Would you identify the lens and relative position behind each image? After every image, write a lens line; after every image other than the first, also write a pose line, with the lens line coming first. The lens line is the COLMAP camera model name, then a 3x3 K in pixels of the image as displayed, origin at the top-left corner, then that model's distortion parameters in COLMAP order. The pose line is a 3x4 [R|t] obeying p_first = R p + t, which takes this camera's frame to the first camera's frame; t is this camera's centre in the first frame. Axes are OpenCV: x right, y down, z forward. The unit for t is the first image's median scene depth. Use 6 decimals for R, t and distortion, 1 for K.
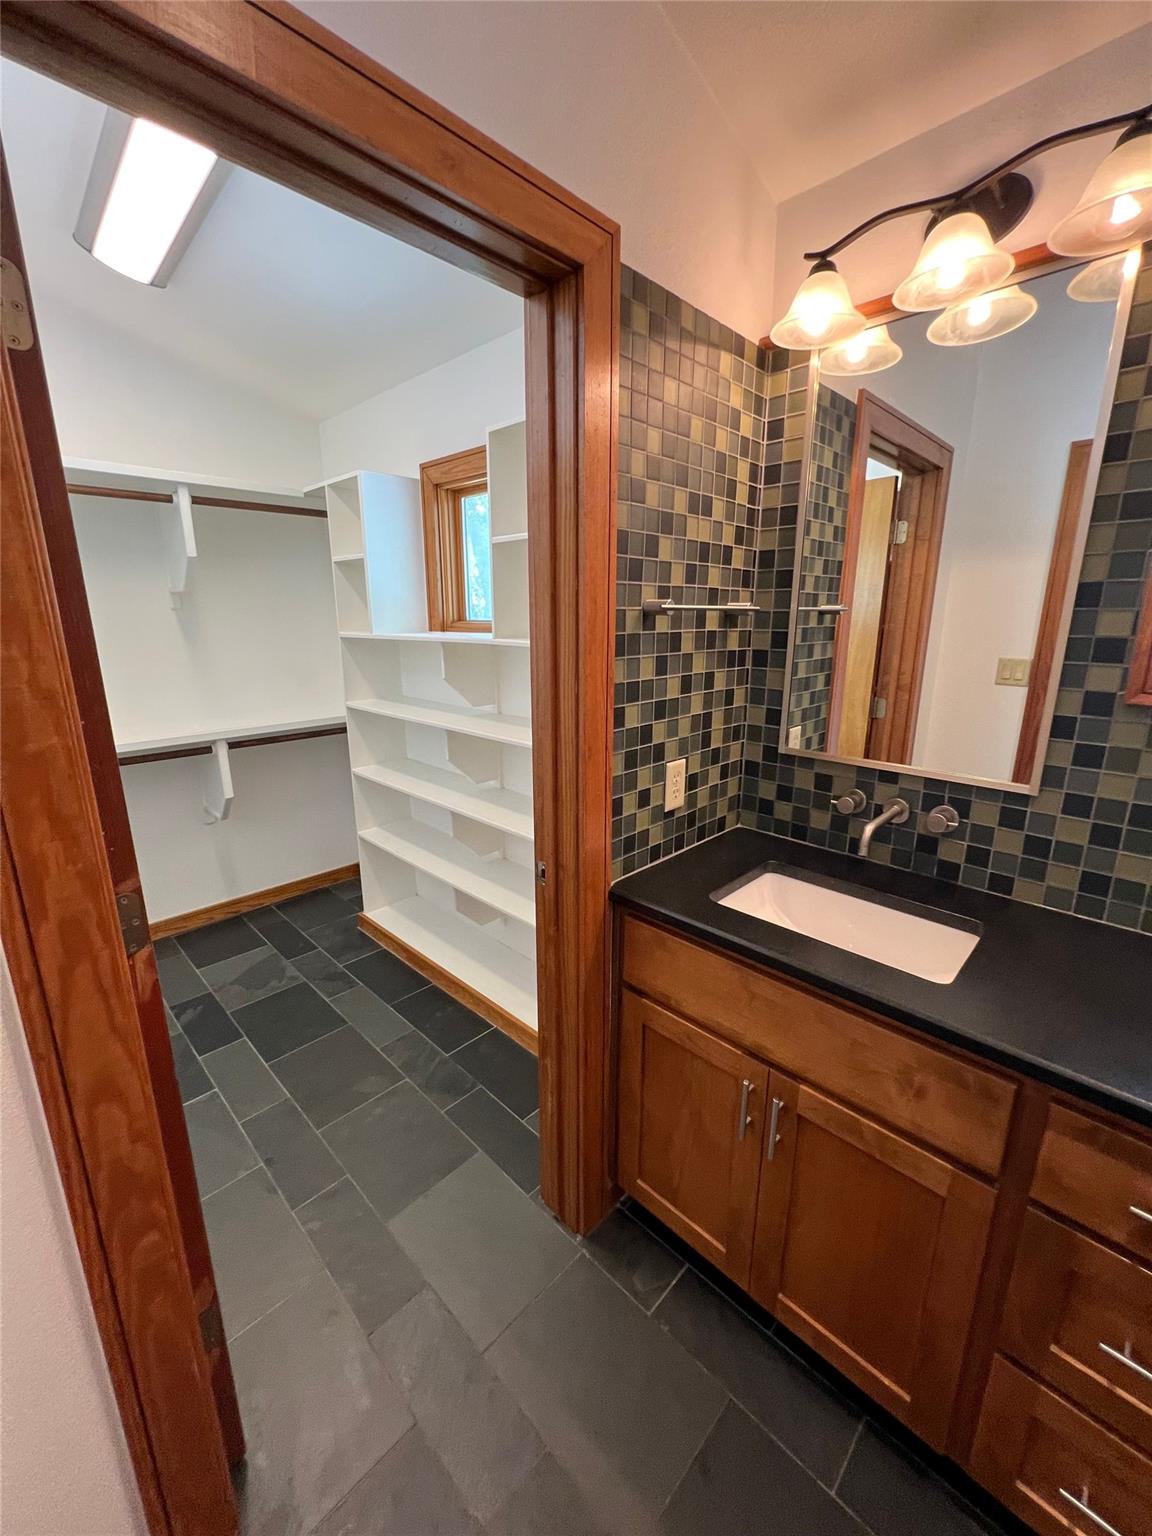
lens RADIAL K [[614.5, 0, 573.6], [0, 614.5, 763.0], [0, 0, 1]] dist [-0.002157, 0.000369]
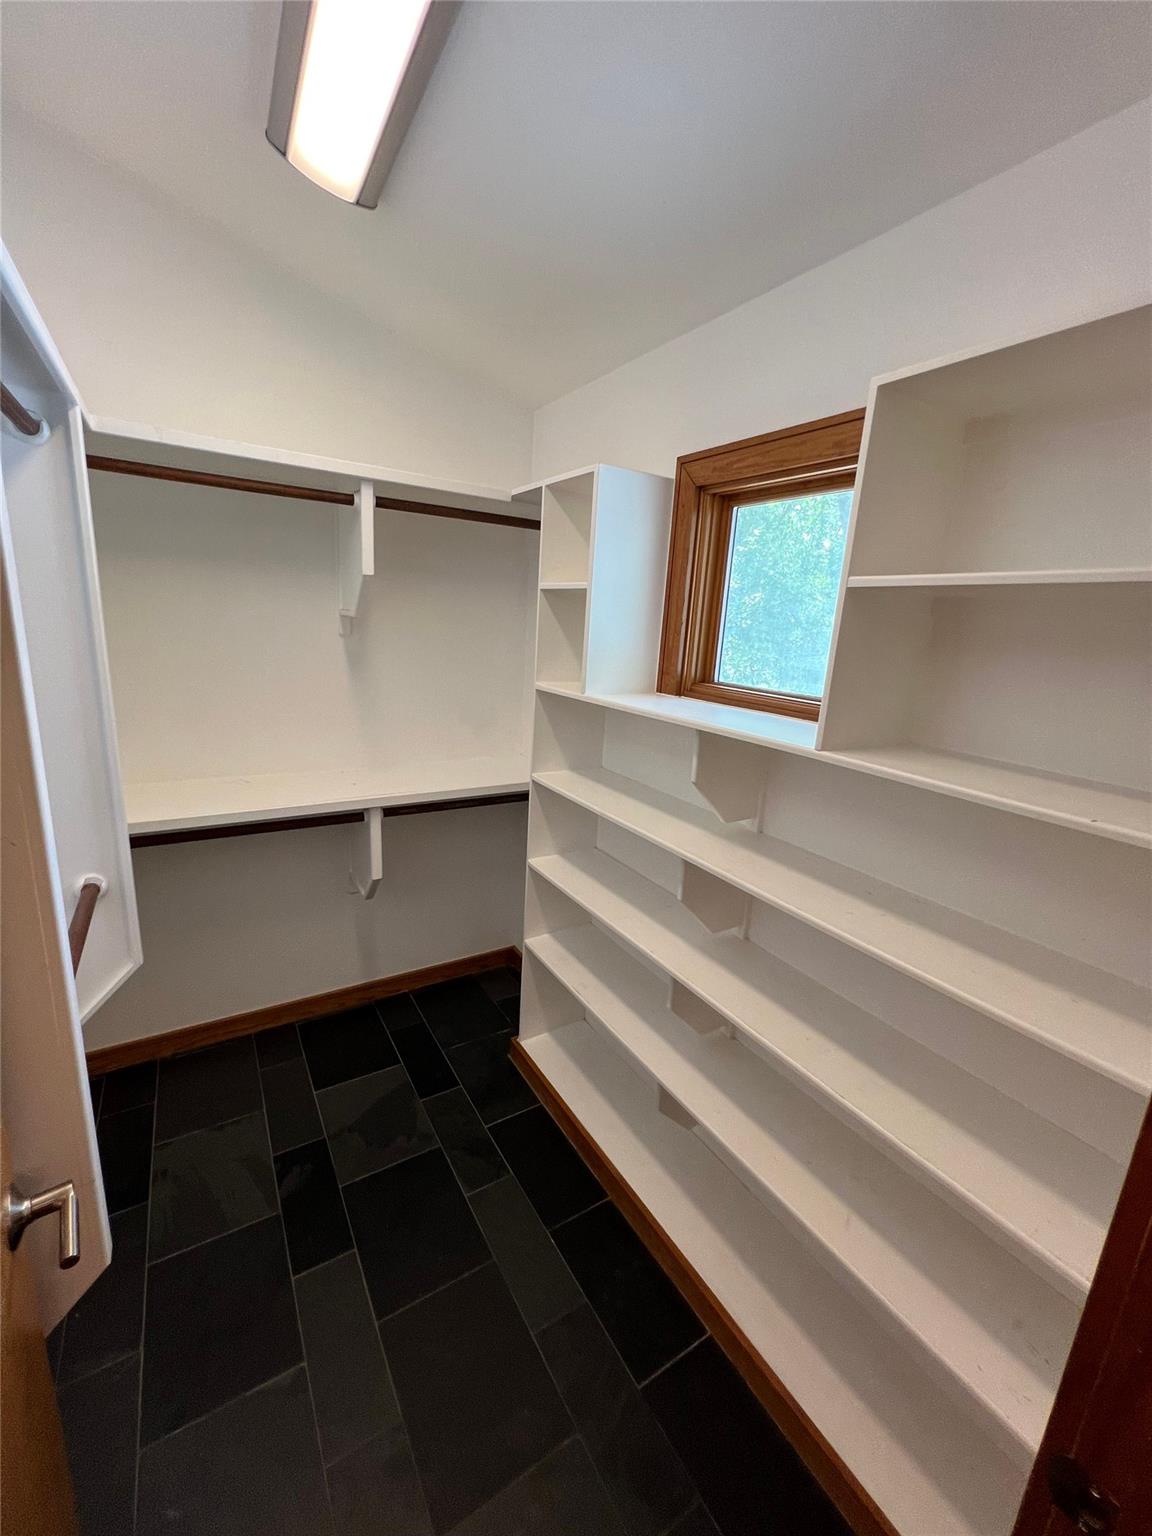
lens RADIAL K [[614.5, 0, 577.6], [0, 614.5, 765.6], [0, 0, 1]] dist [-0.002157, 0.000369]
pose [[0.971009, 0.110180, -0.212137, -0.170272], [-0.113870, 0.993482, -0.005218, -0.120000], [0.210179, 0.029223, 0.977226, 0.298374]]
